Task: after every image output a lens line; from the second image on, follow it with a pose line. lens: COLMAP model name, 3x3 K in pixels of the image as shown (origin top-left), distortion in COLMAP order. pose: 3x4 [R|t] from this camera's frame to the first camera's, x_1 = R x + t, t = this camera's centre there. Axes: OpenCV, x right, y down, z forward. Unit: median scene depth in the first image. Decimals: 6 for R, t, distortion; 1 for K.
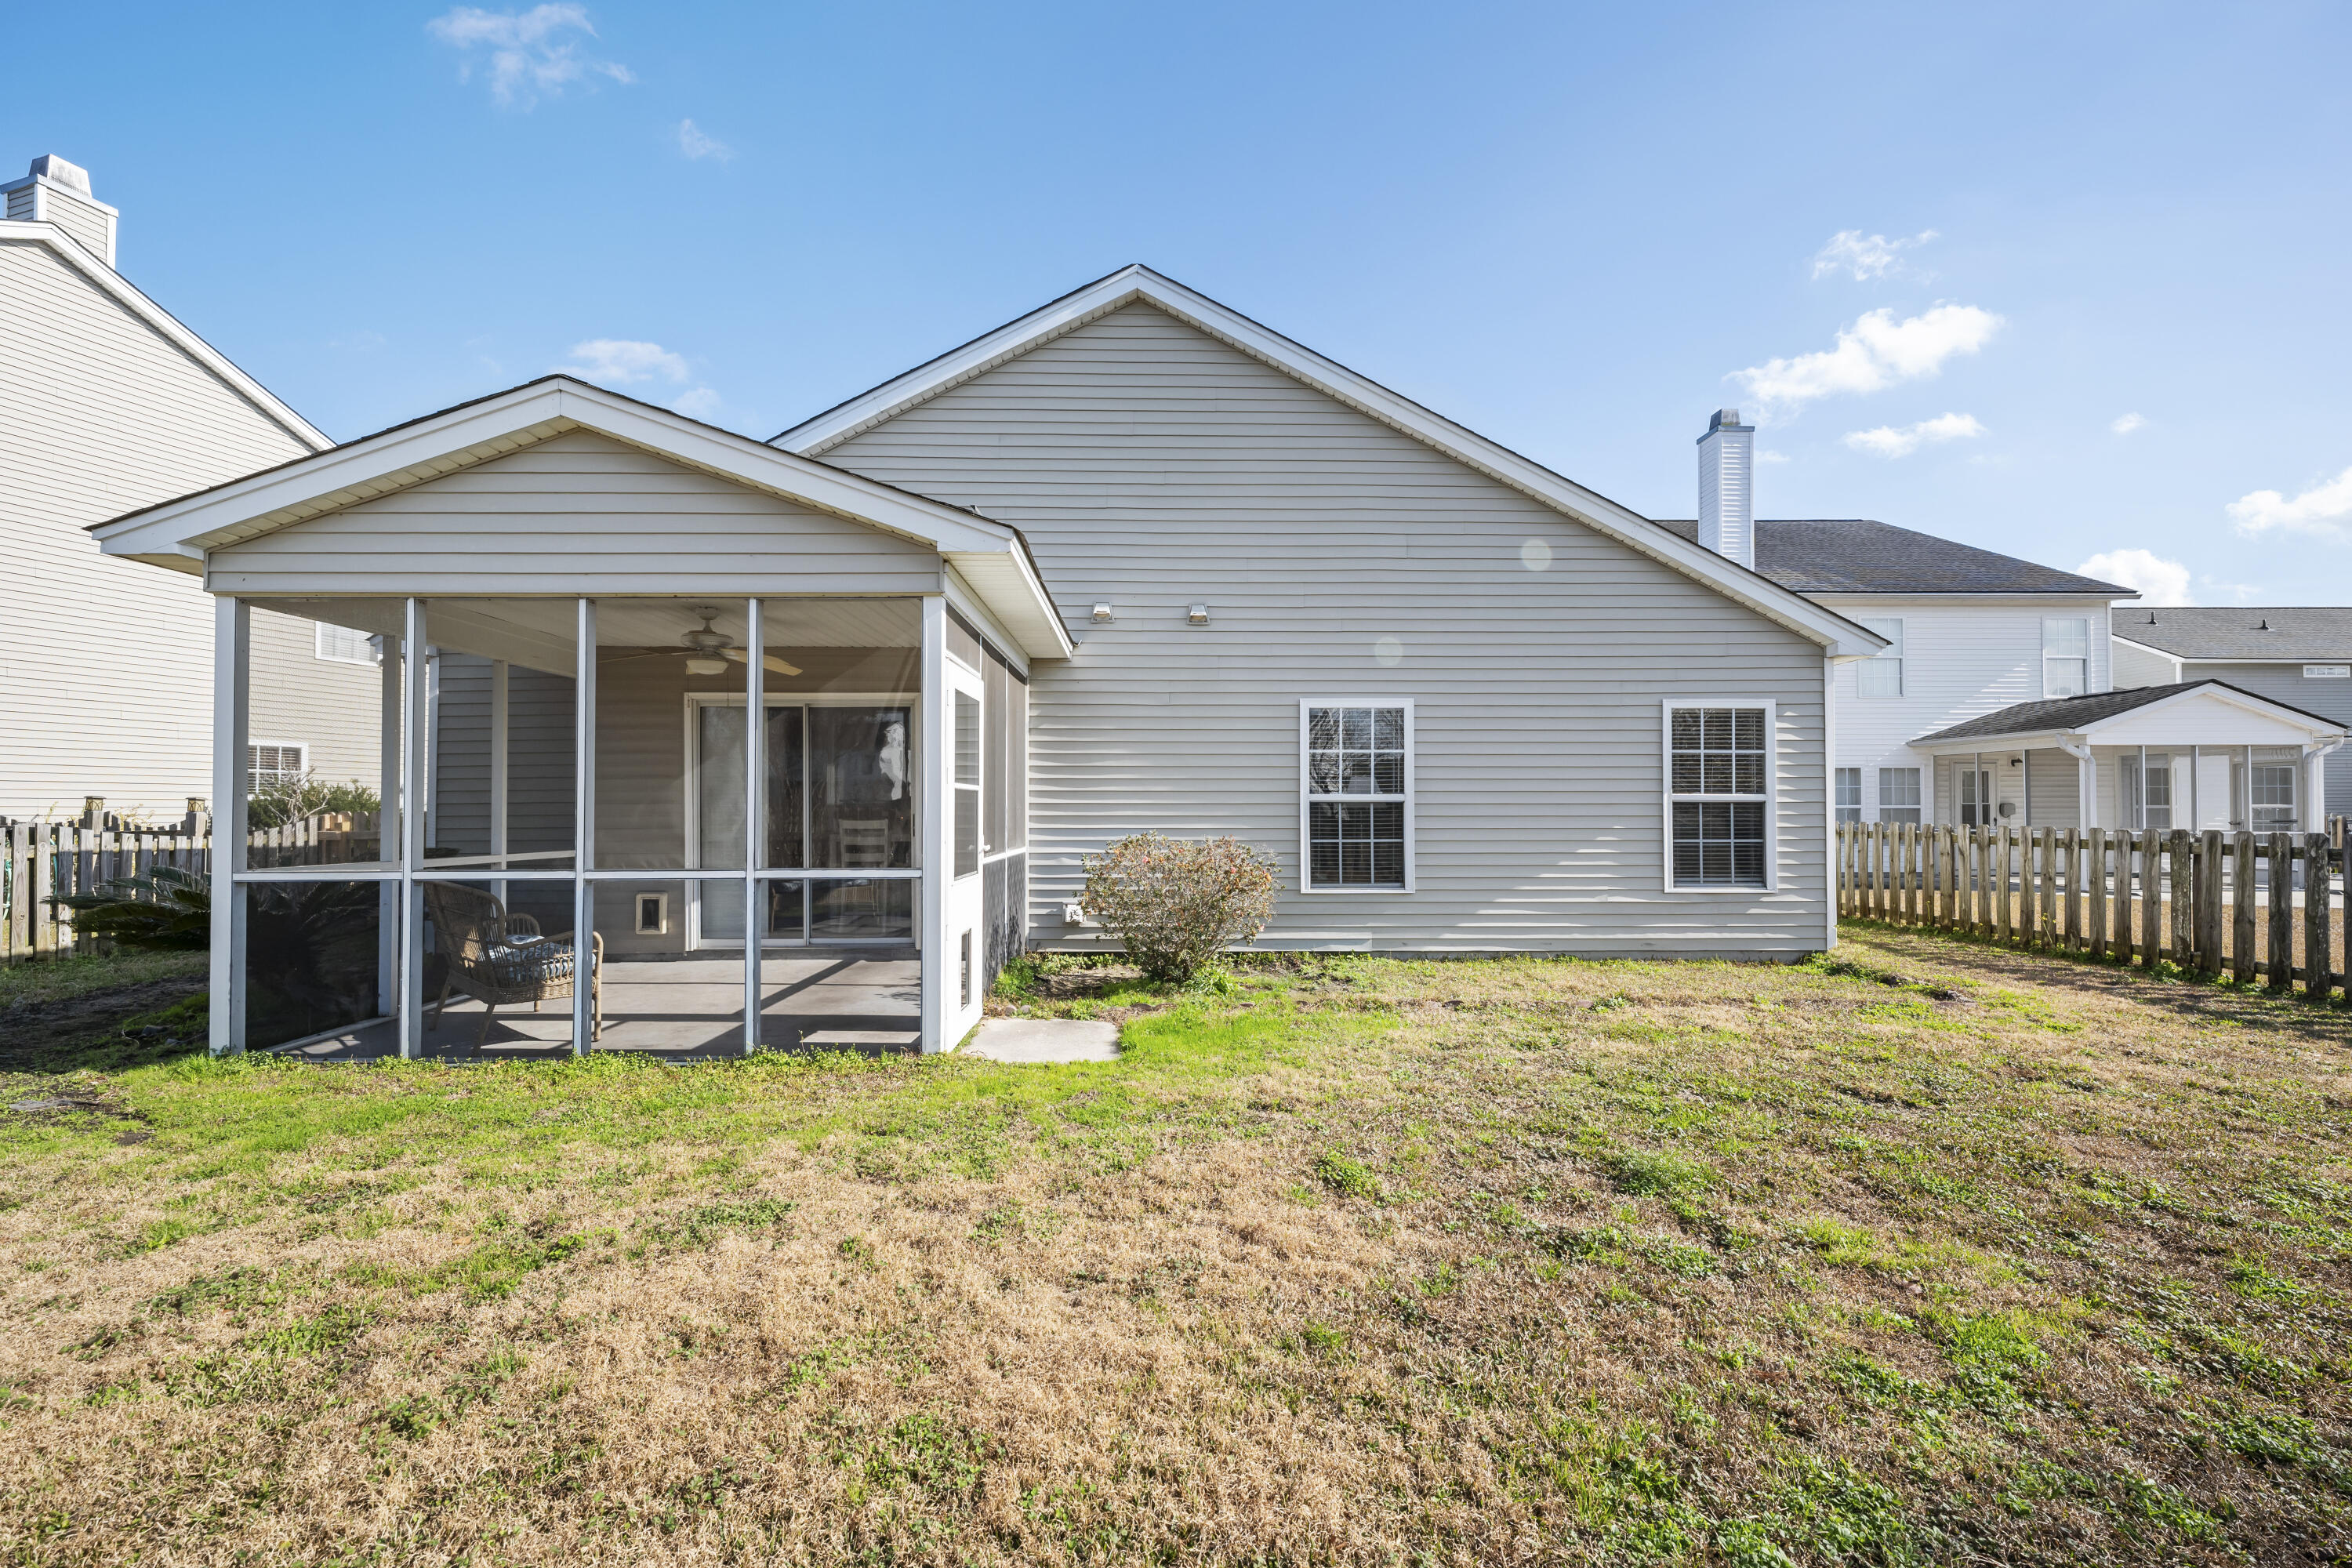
lens RADIAL K [[961.8, 0, 1173.2], [0, 961.8, 786.5], [0, 0, 1]] dist [-0.001519, -0.000022]
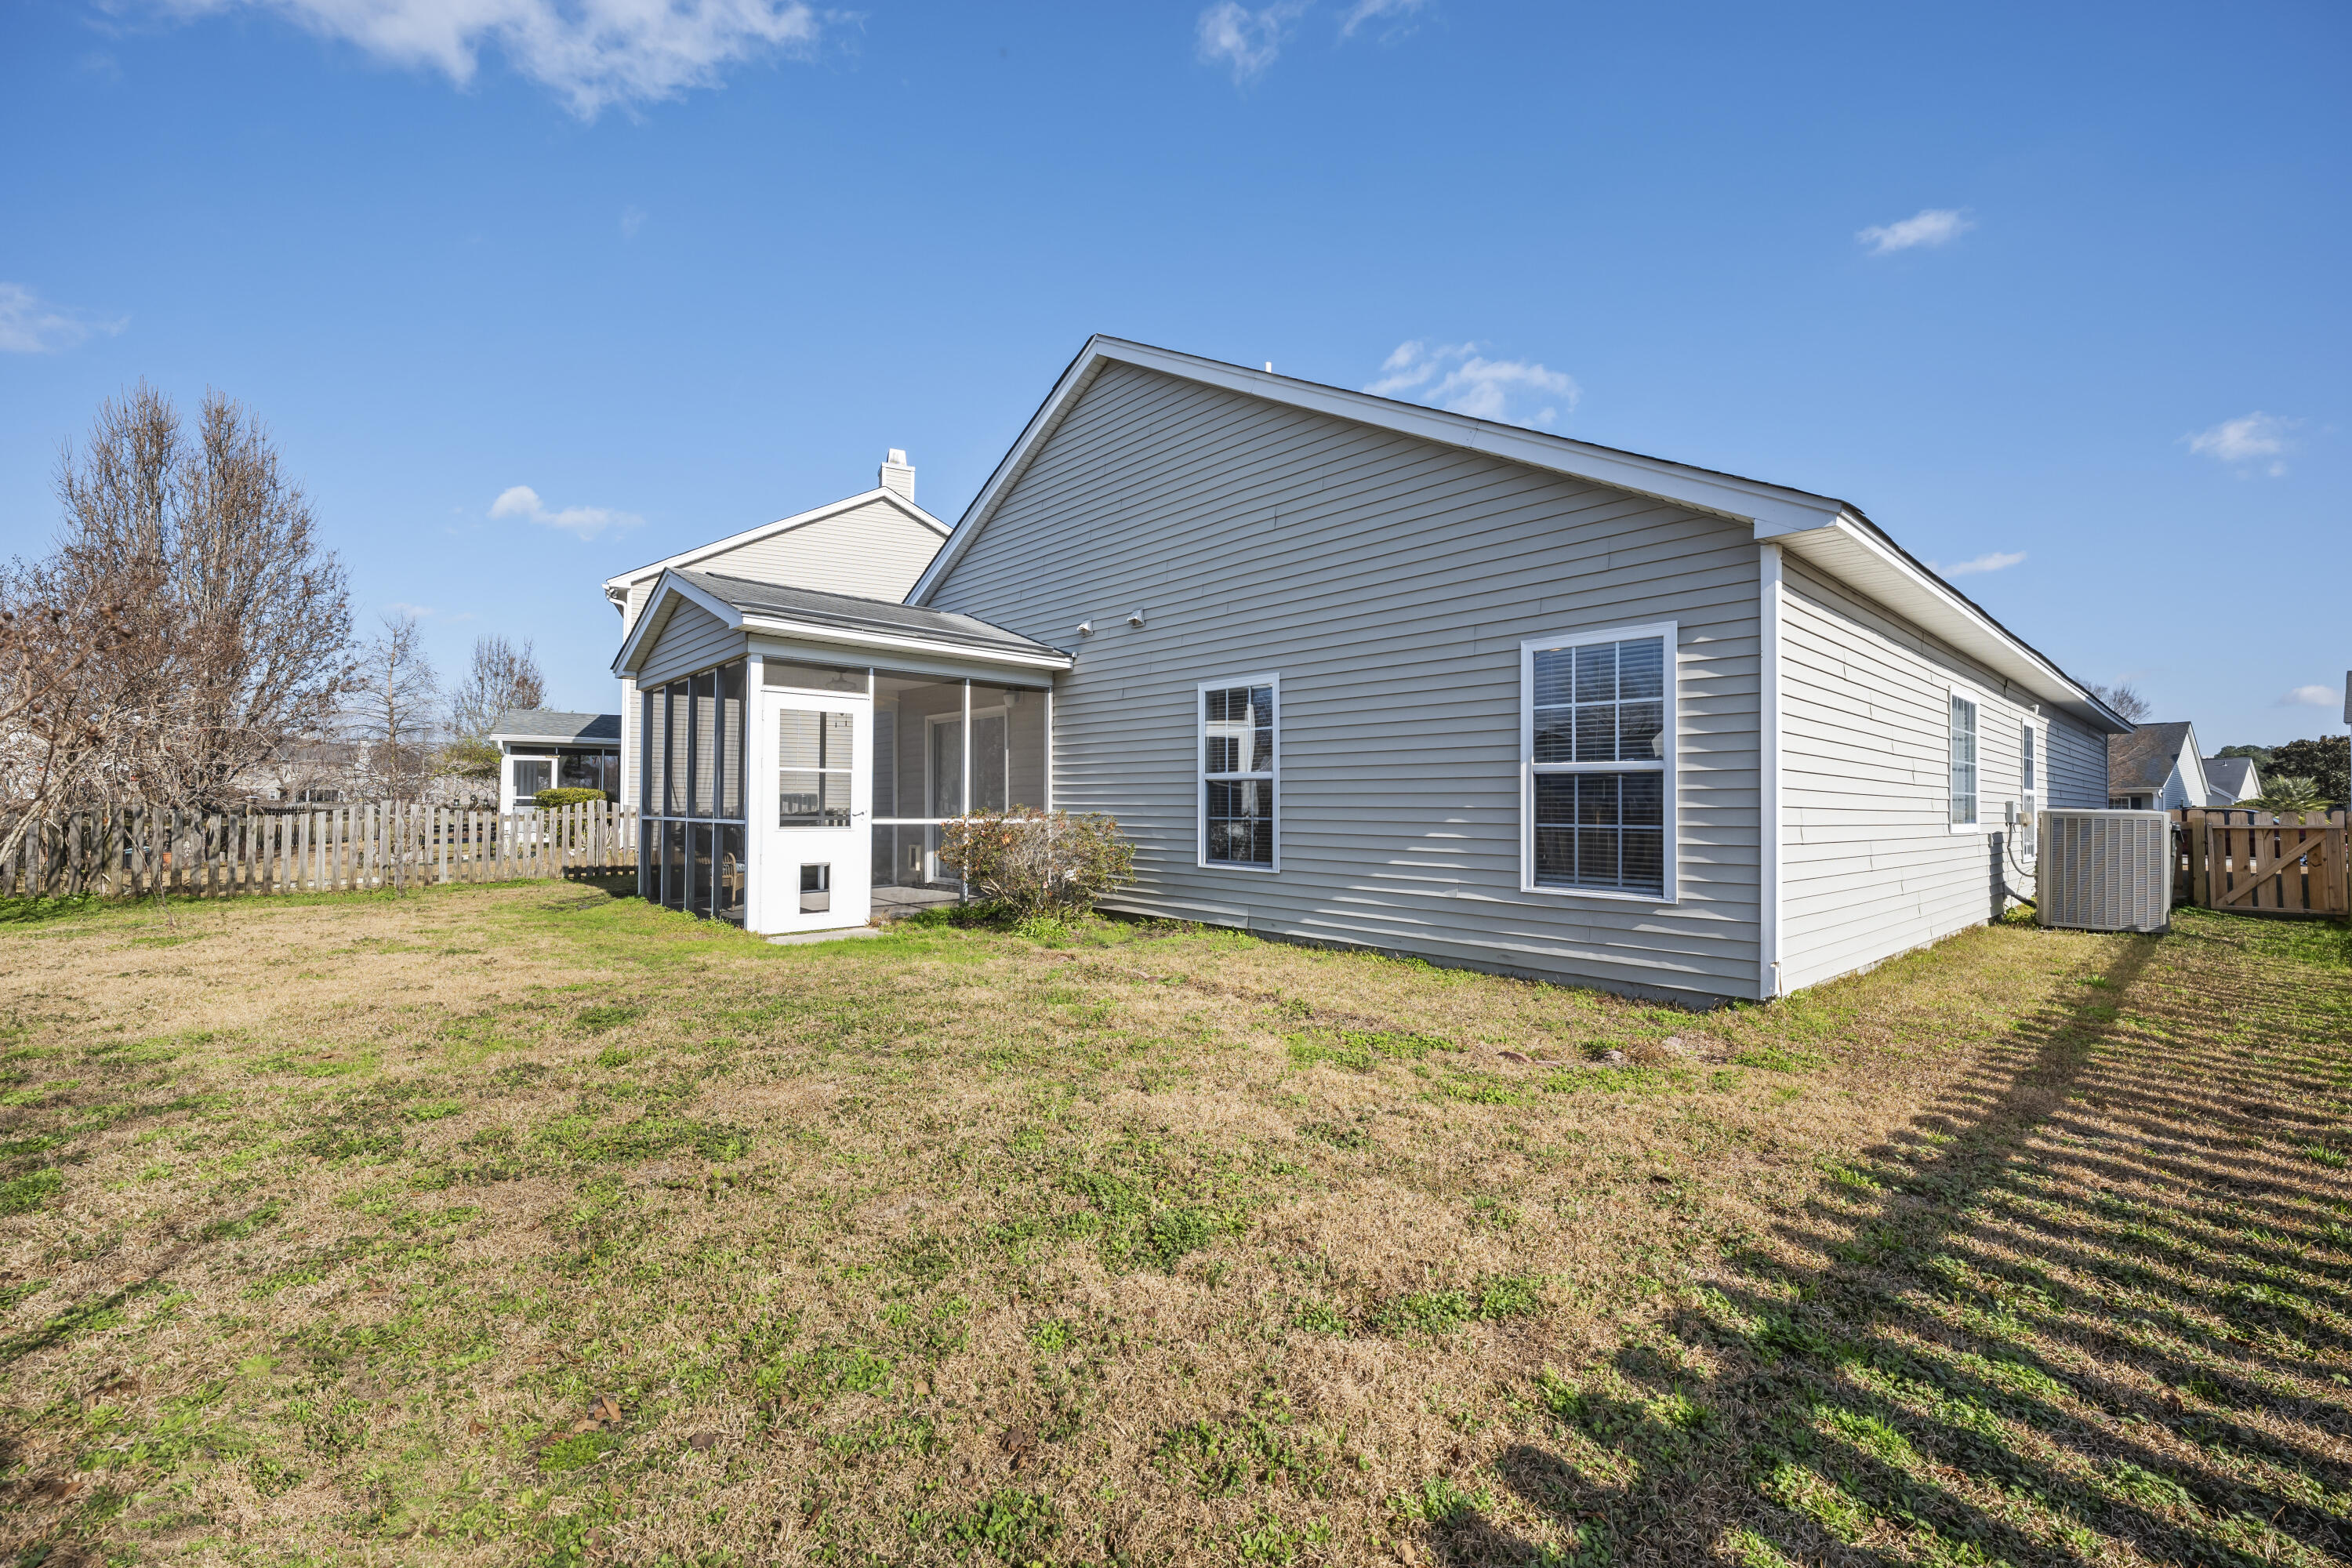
lens RADIAL K [[961.8, 0, 1184.0], [0, 961.8, 789.1], [0, 0, 1]] dist [-0.001519, -0.000022]
pose [[0.656654, -0.008567, -0.754143, 0.914419], [0.008013, 0.999958, -0.004383, 0.029188], [0.754149, -0.003165, 0.656696, 0.288103]]
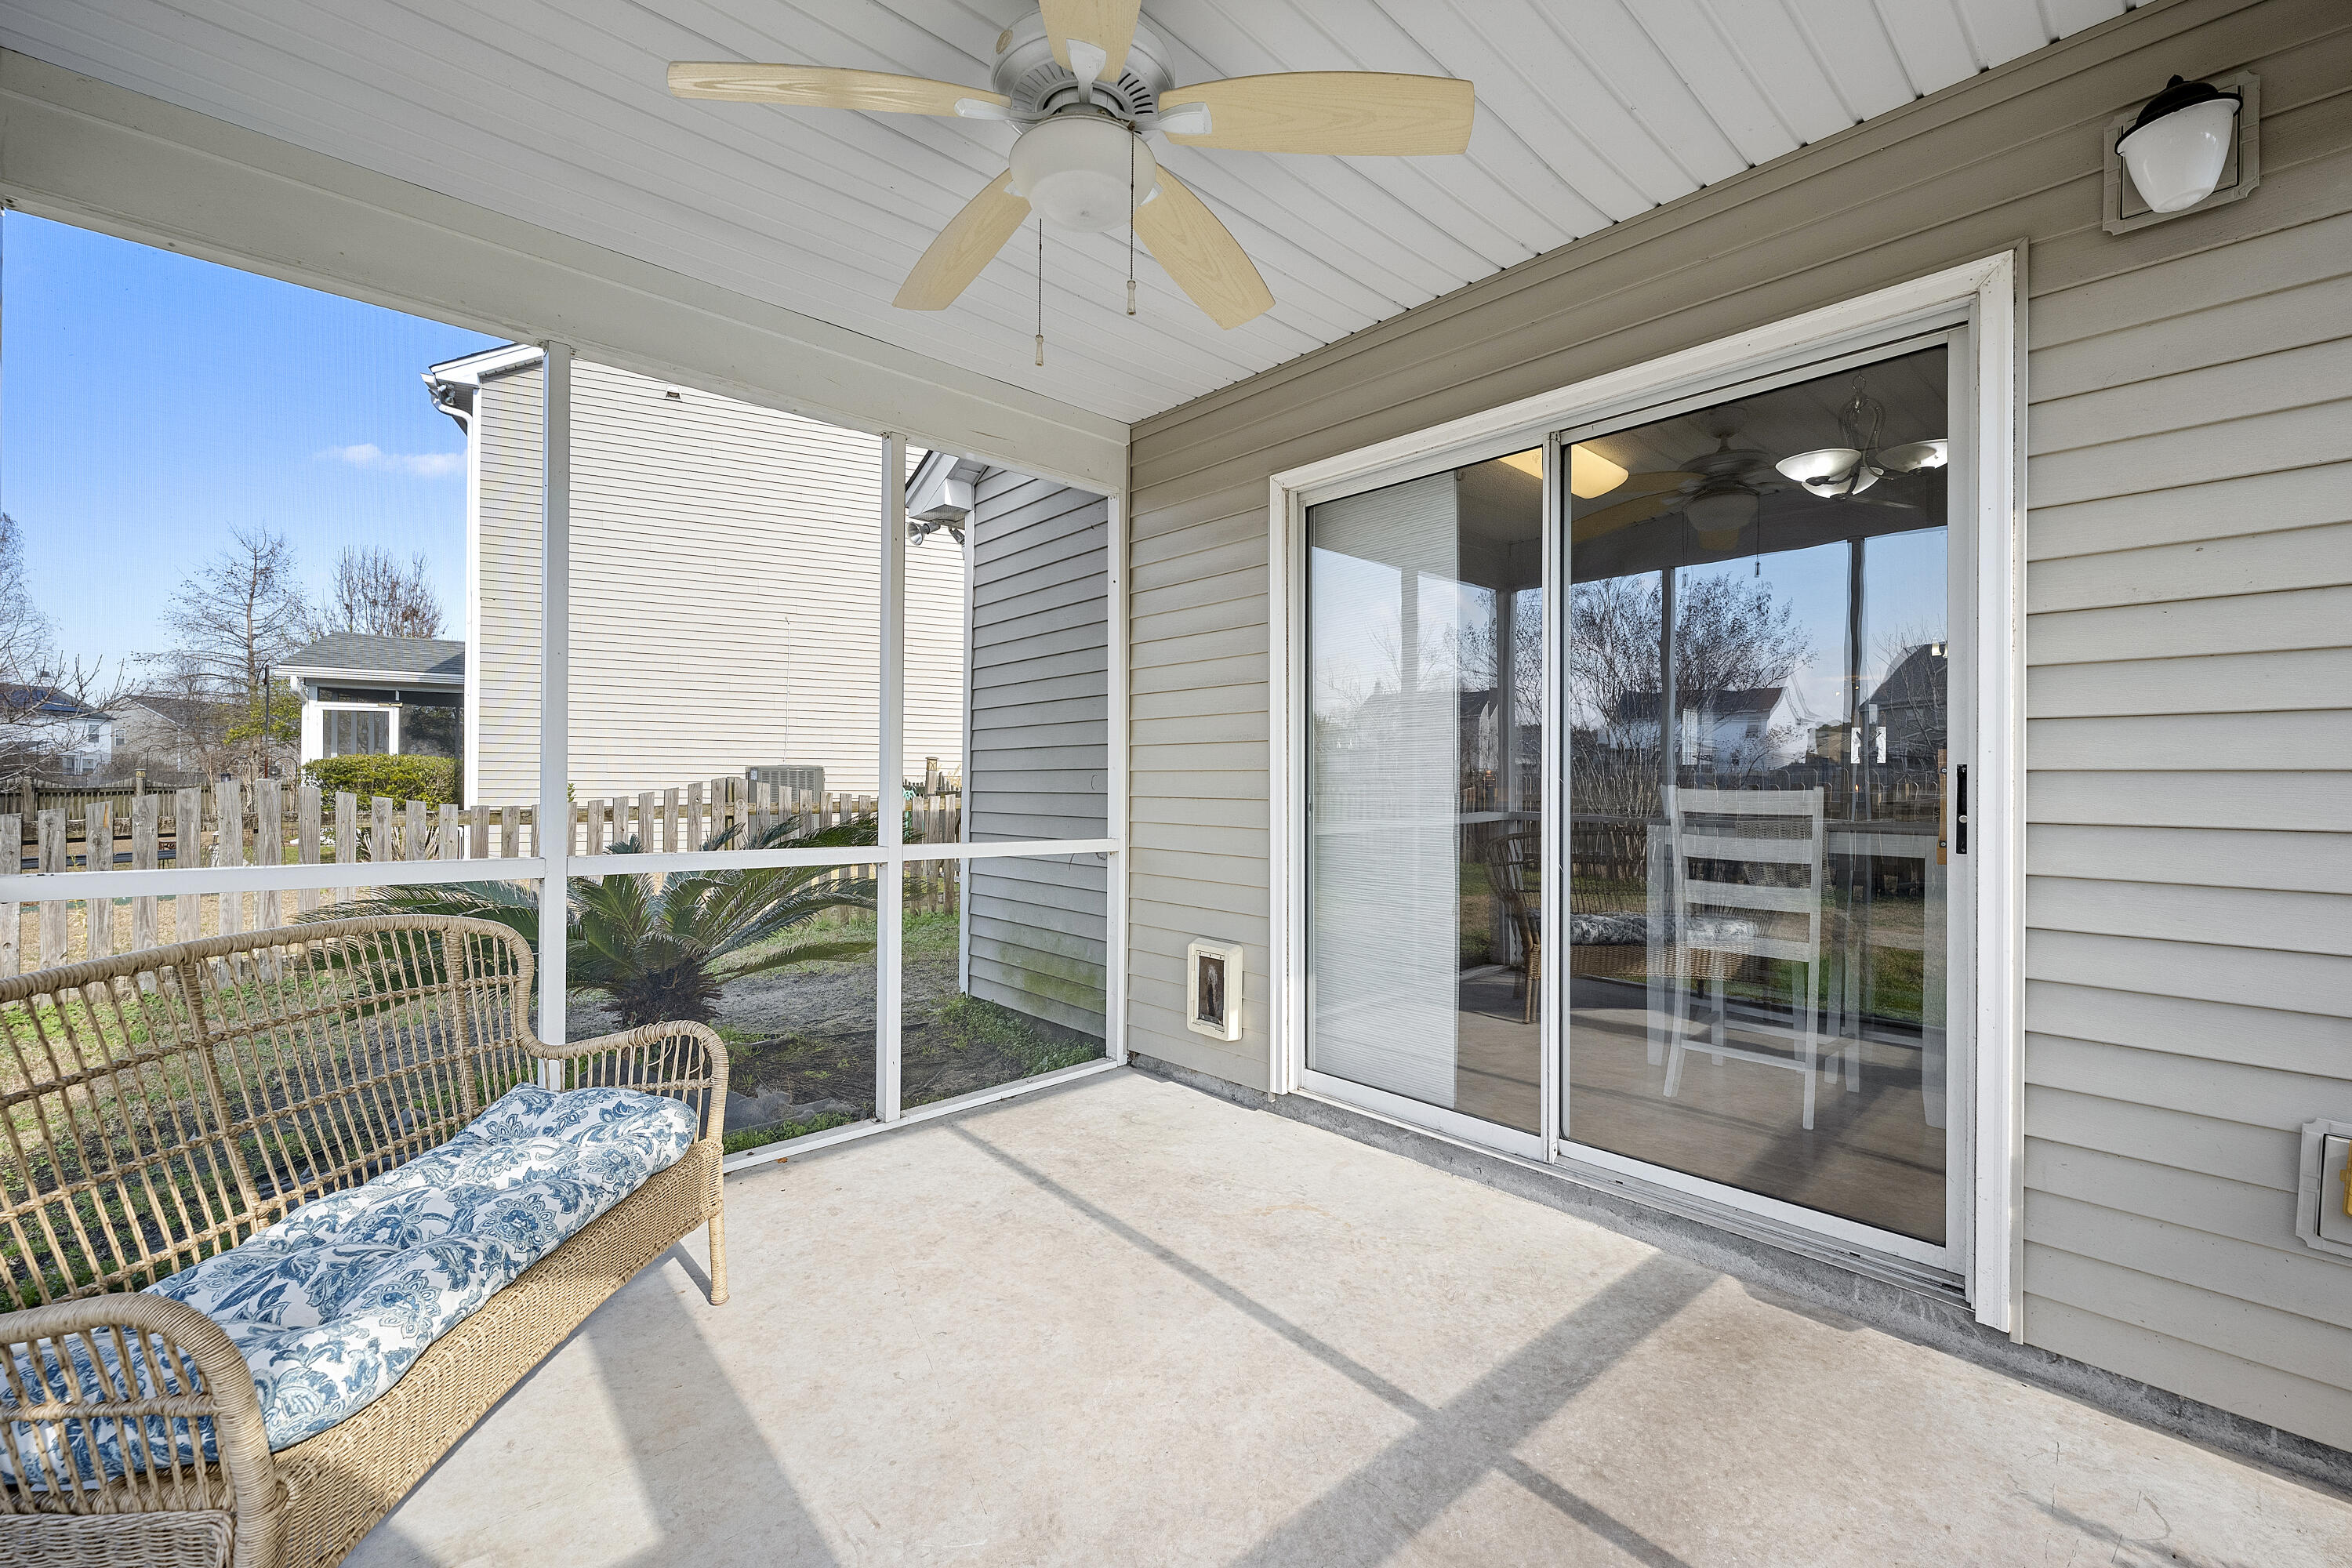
lens RADIAL K [[961.8, 0, 1167.8], [0, 961.8, 790.8], [0, 0, 1]] dist [-0.001519, -0.000022]
pose [[0.653063, 0.012979, -0.757192, -0.216396], [0.001033, 0.999837, 0.018029, 0.031762], [0.757302, -0.012556, 0.652944, 0.681200]]
